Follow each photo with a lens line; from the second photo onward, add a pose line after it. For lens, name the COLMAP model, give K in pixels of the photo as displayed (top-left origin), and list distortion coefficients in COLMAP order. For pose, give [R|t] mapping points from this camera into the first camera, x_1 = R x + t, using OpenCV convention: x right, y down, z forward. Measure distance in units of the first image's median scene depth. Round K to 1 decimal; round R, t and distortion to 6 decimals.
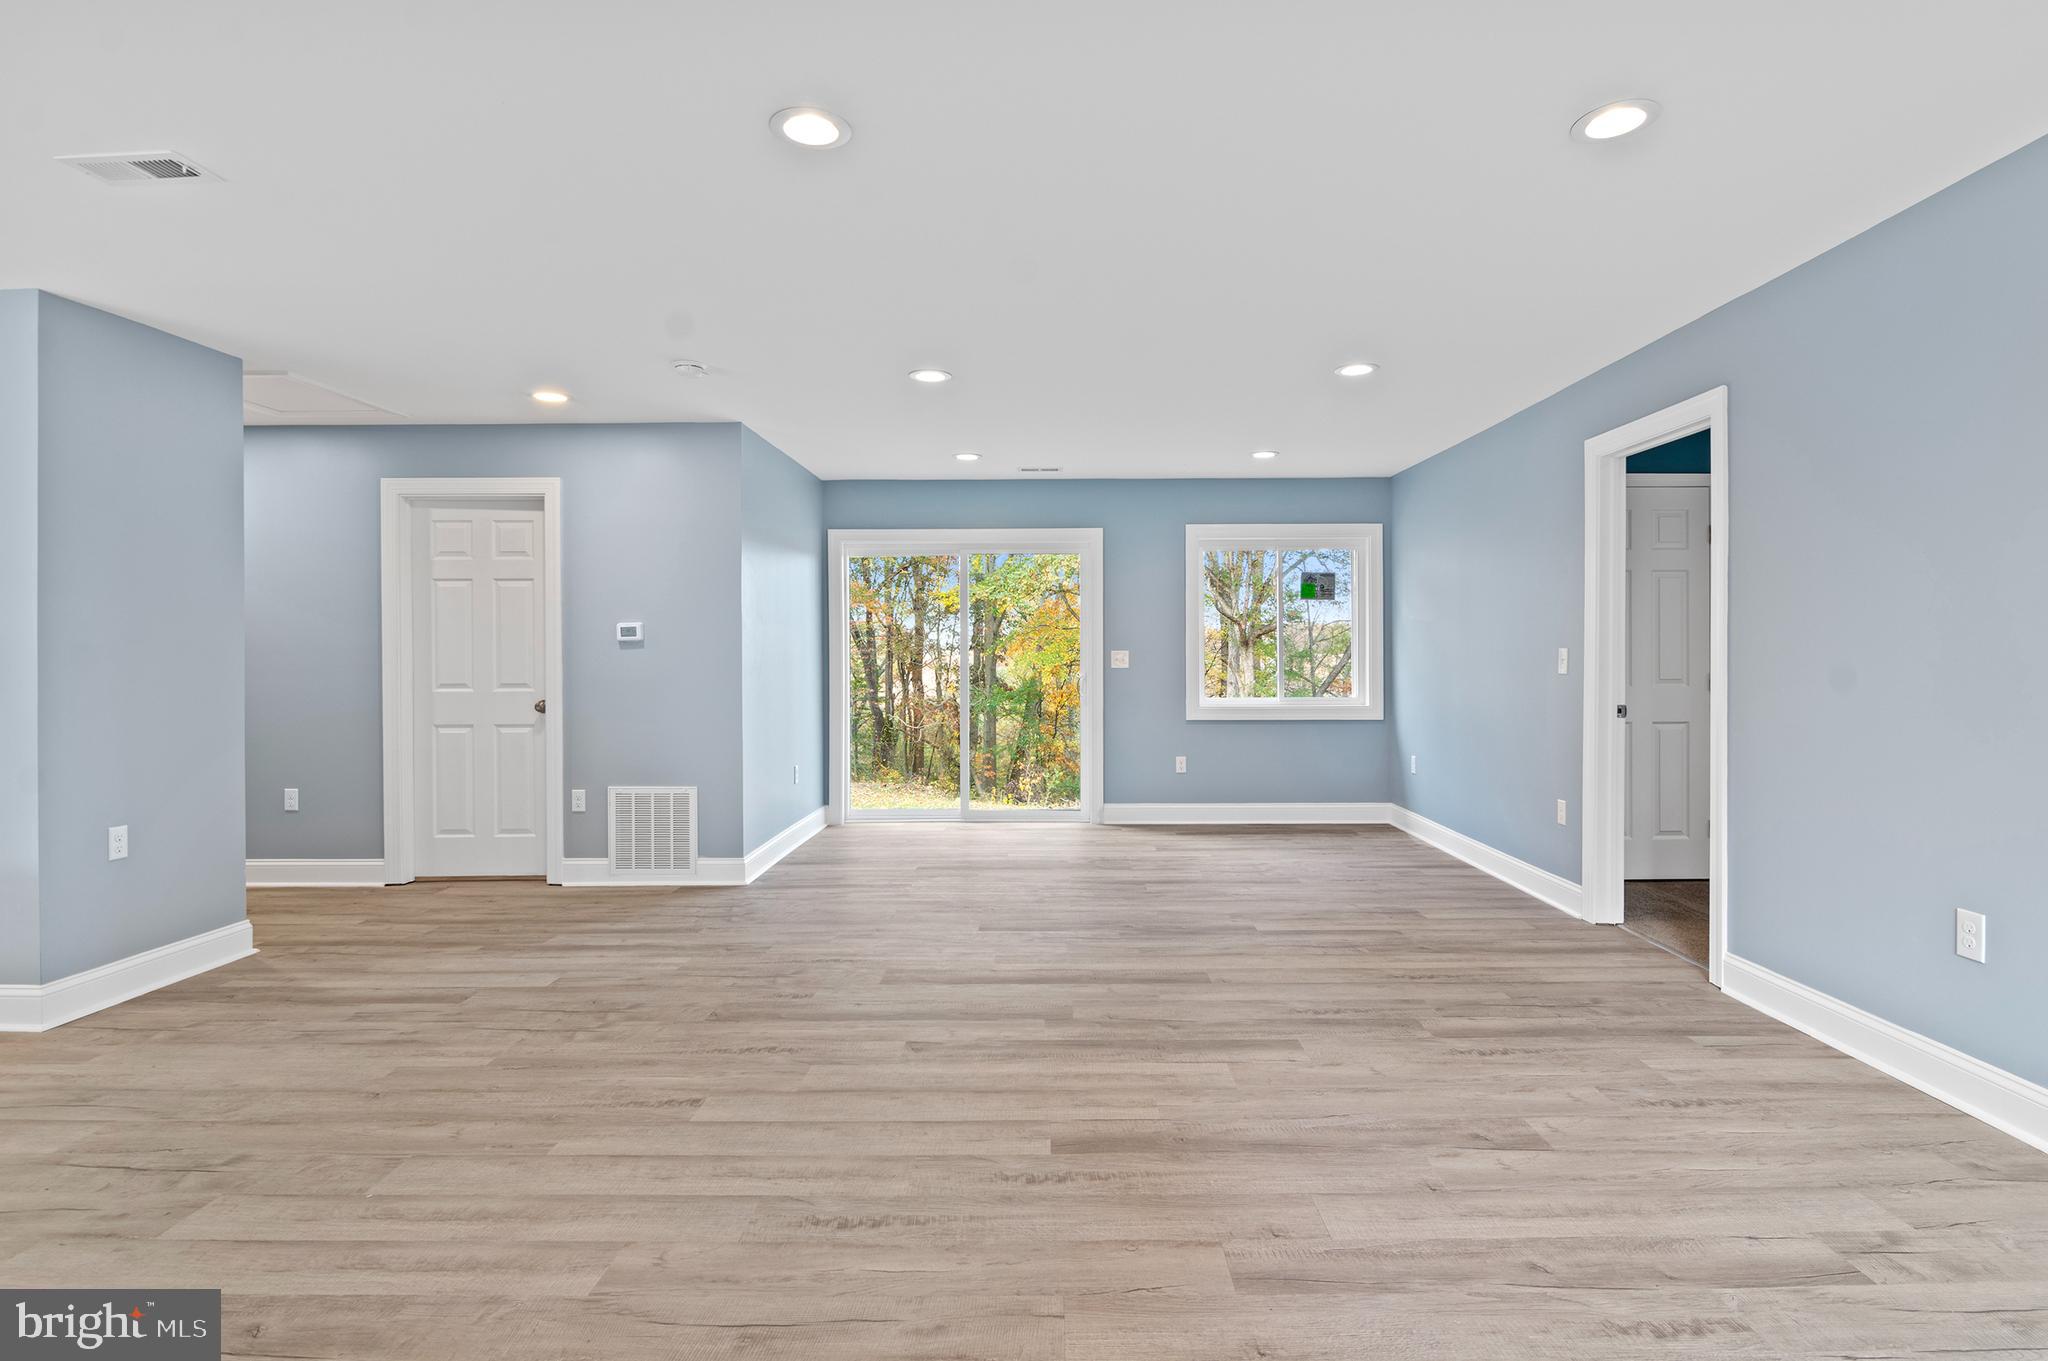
lens RADIAL K [[1009.1, 0, 1052.5], [0, 1009.1, 655.8], [0, 0, 1]] dist [-0.009489, -0.001521]
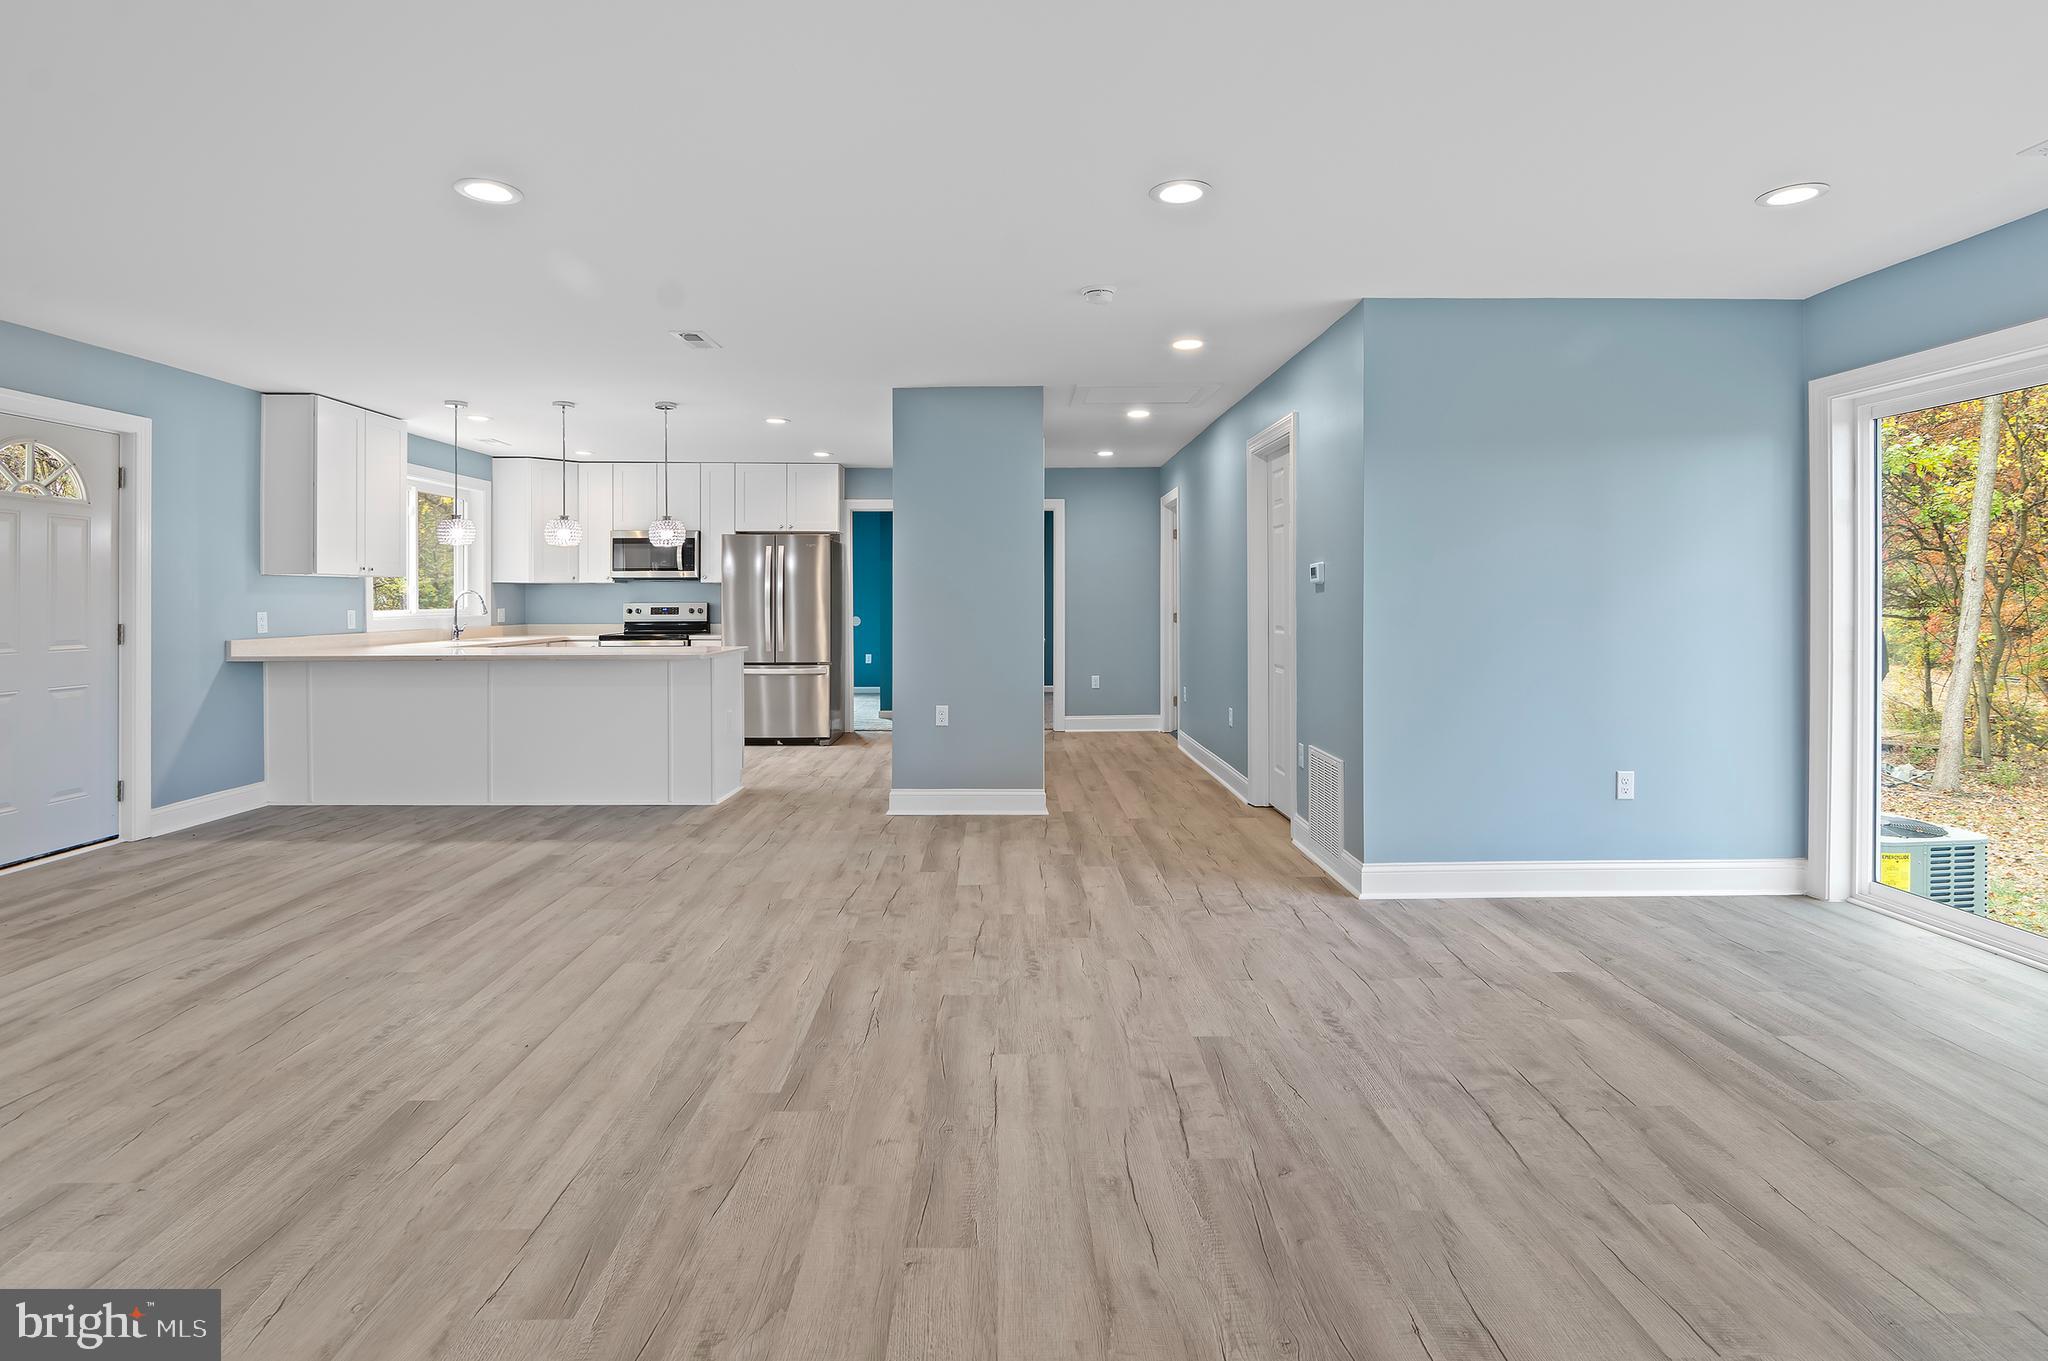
lens RADIAL K [[1021.9, 0, 1023.9], [0, 1021.9, 599.5], [0, 0, 1]] dist [-0.005631, -0.003518]
pose [[0.022219, 0.005826, -0.999736, 0.753542], [0.000335, 0.999983, 0.005835, -0.009189], [0.999753, -0.000465, 0.022217, 1.169791]]
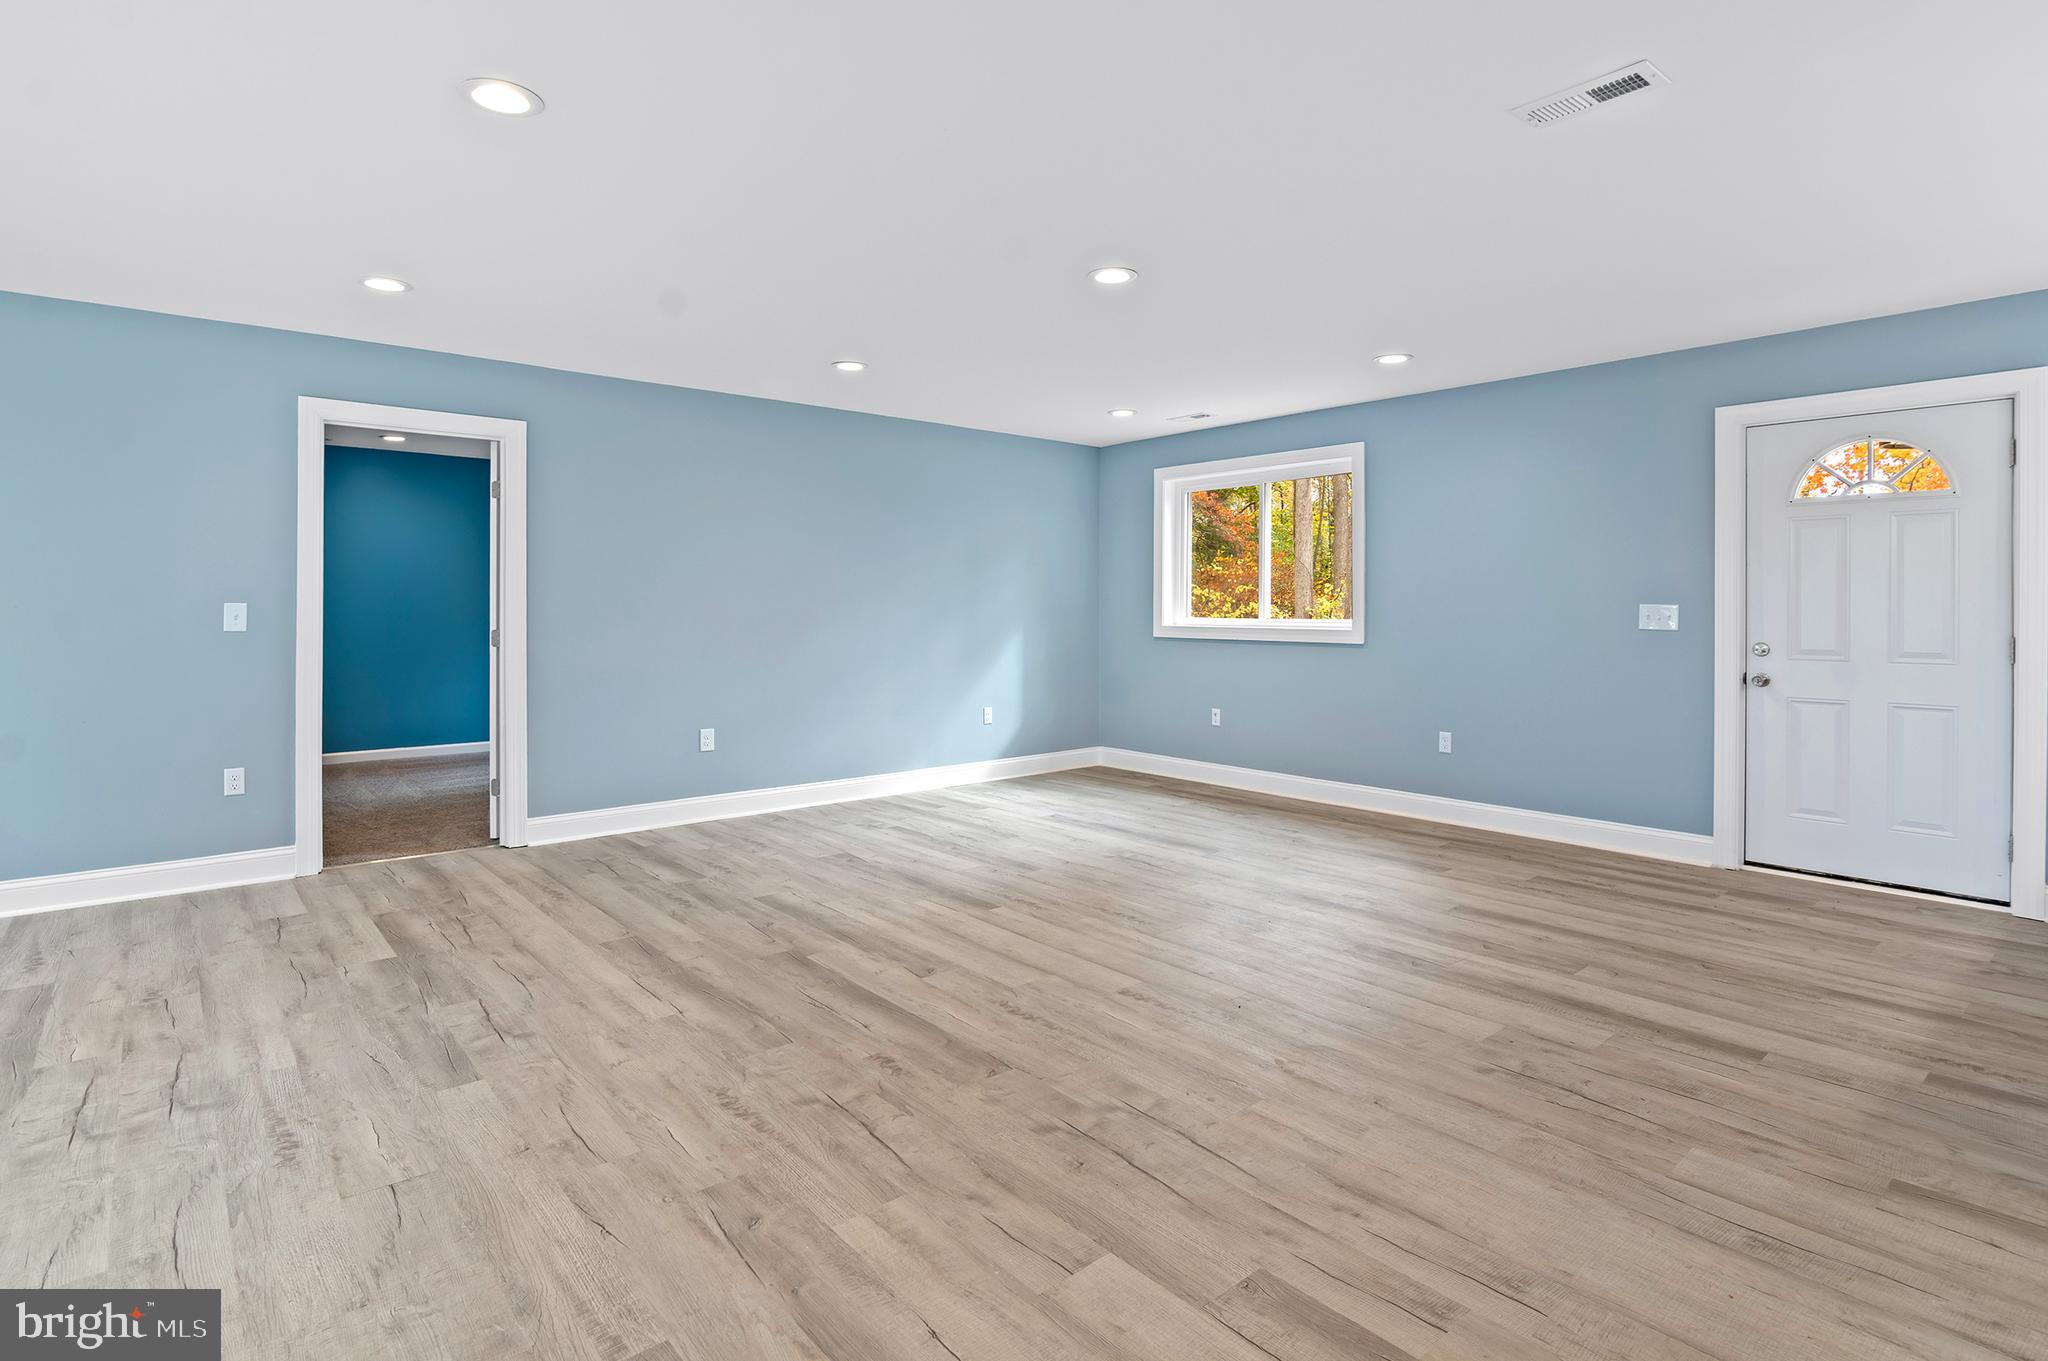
lens RADIAL K [[1021.9, 0, 1023.9], [0, 1021.9, 599.5], [0, 0, 1]] dist [-0.005631, -0.003518]
pose [[-0.648921, 0.012428, 0.760754, -0.972241], [0.003808, 0.999907, -0.013087, 0.004454], [-0.760846, -0.005596, -0.648908, 1.525440]]
